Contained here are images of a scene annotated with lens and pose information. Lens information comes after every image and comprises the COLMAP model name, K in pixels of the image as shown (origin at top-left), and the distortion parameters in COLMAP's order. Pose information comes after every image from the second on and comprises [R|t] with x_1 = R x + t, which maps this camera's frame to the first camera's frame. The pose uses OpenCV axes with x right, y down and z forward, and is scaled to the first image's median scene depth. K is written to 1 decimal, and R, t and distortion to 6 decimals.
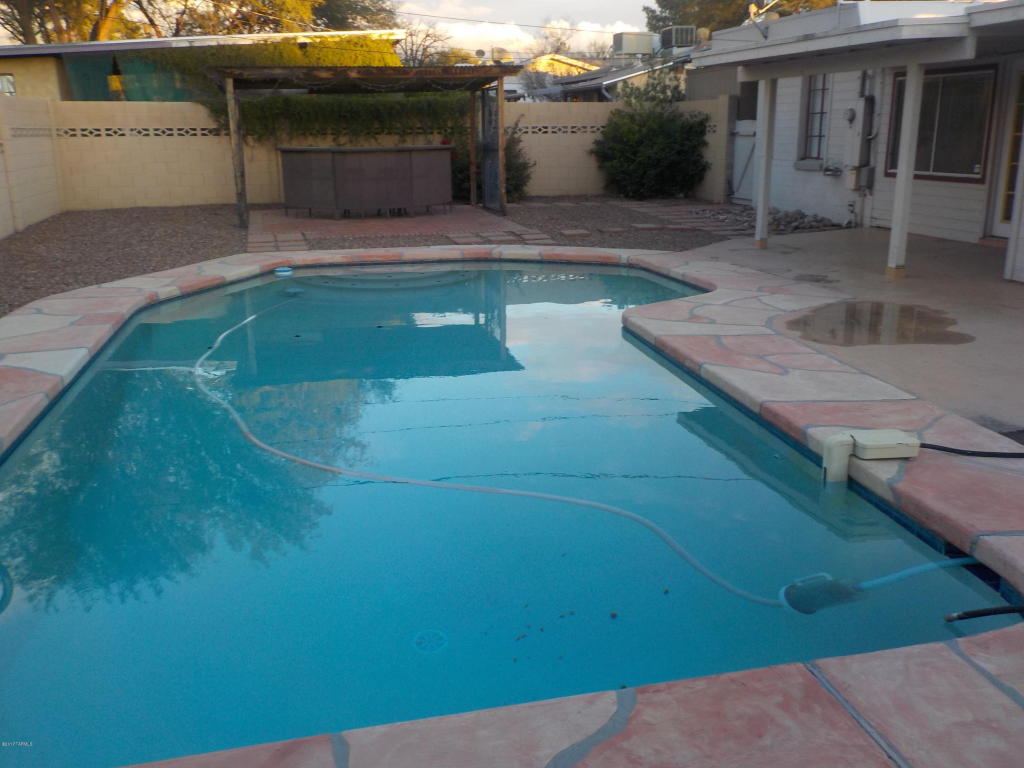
lens RADIAL K [[956.7, 0, 512.0], [0, 956.7, 384.0], [0, 0, 1]] dist [0.010427, -0.021415]
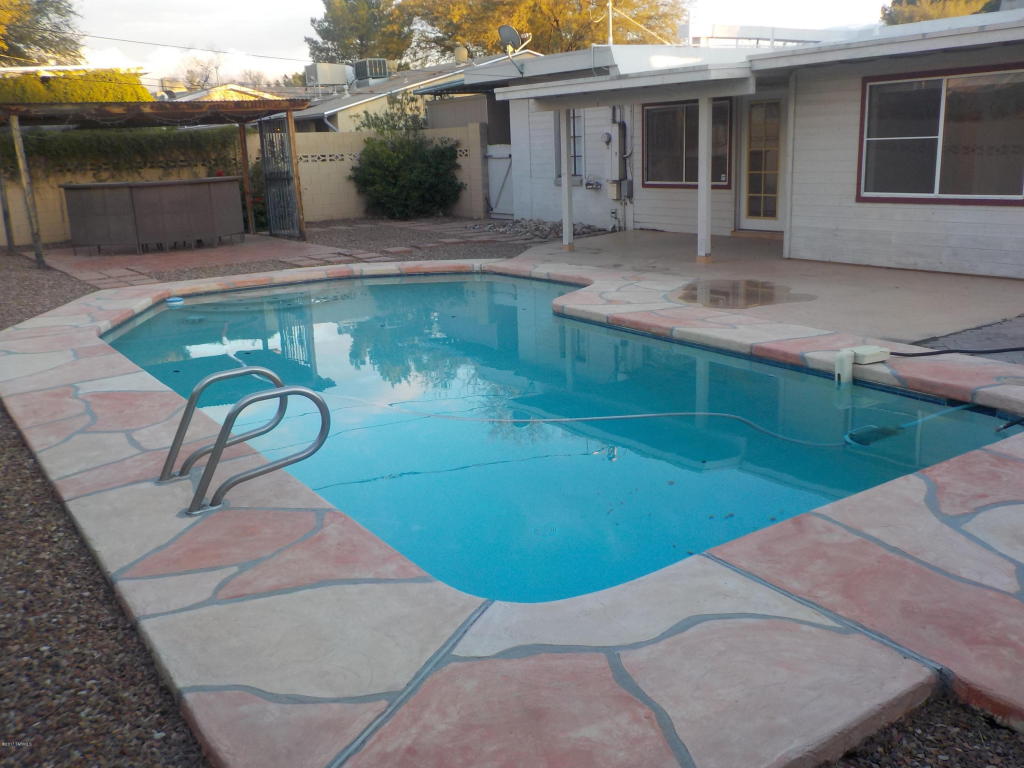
lens RADIAL K [[956.7, 0, 512.0], [0, 956.7, 384.0], [0, 0, 1]] dist [0.010427, -0.021415]
pose [[0.929766, -0.113752, 0.350137, -0.178289], [0.122649, 0.992445, -0.003261, 0.012156], [-0.347121, 0.045976, 0.936693, -0.057472]]
